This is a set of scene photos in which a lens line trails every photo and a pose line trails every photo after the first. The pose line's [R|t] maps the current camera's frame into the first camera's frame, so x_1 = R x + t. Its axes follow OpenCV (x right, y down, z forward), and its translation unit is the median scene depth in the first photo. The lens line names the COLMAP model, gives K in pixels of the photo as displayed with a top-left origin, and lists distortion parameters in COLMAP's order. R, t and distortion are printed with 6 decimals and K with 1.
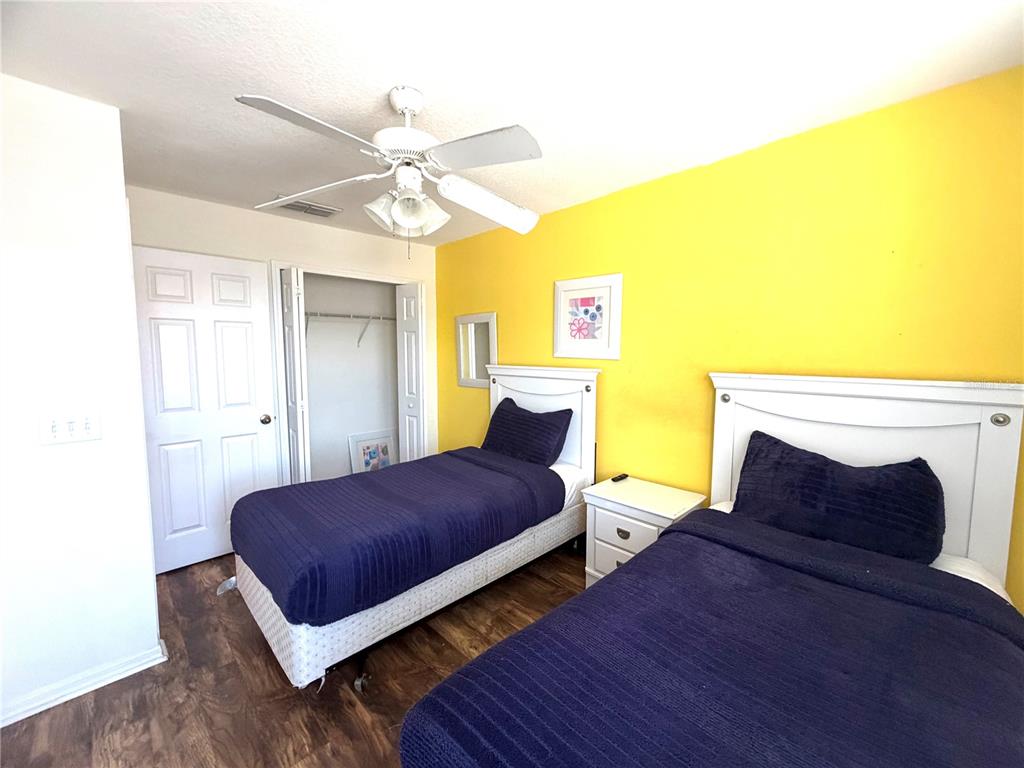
lens RADIAL K [[408.3, 0, 509.2], [0, 408.3, 384.3], [0, 0, 1]] dist [-0.003357, -0.000104]
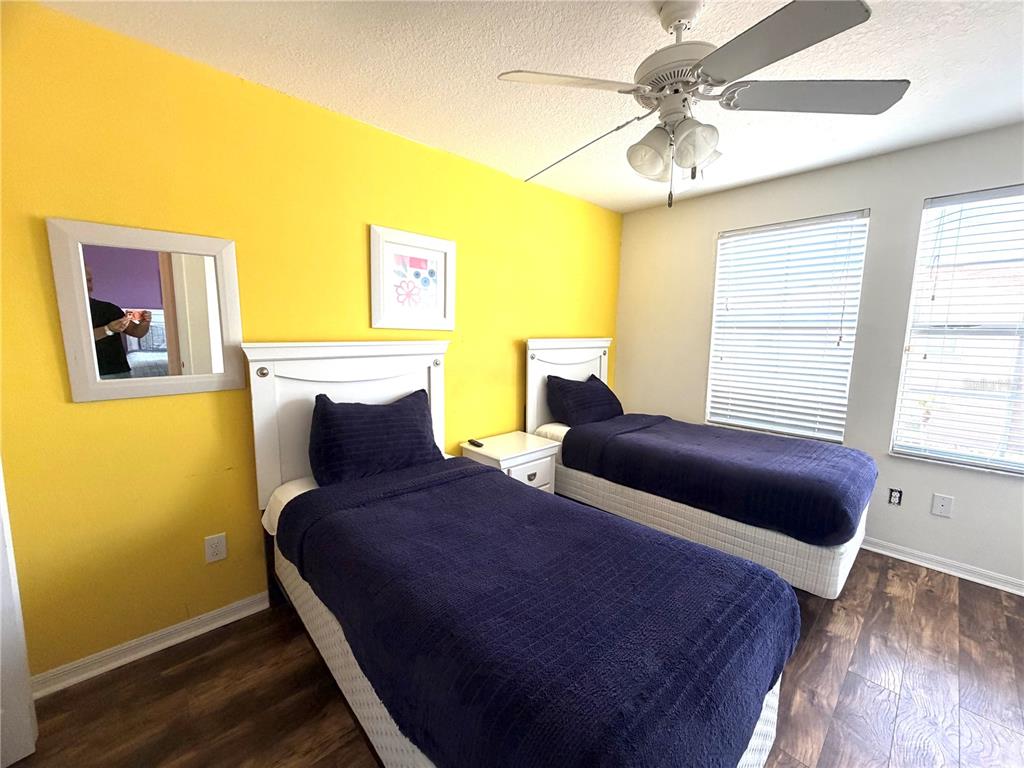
lens RADIAL K [[408.3, 0, 509.2], [0, 408.3, 384.3], [0, 0, 1]] dist [-0.003357, -0.000104]
pose [[0.035353, -0.140282, 0.989480, -0.687297], [0.064538, 0.988353, 0.137816, -0.055420], [-0.997289, 0.058987, 0.043994, 0.783274]]
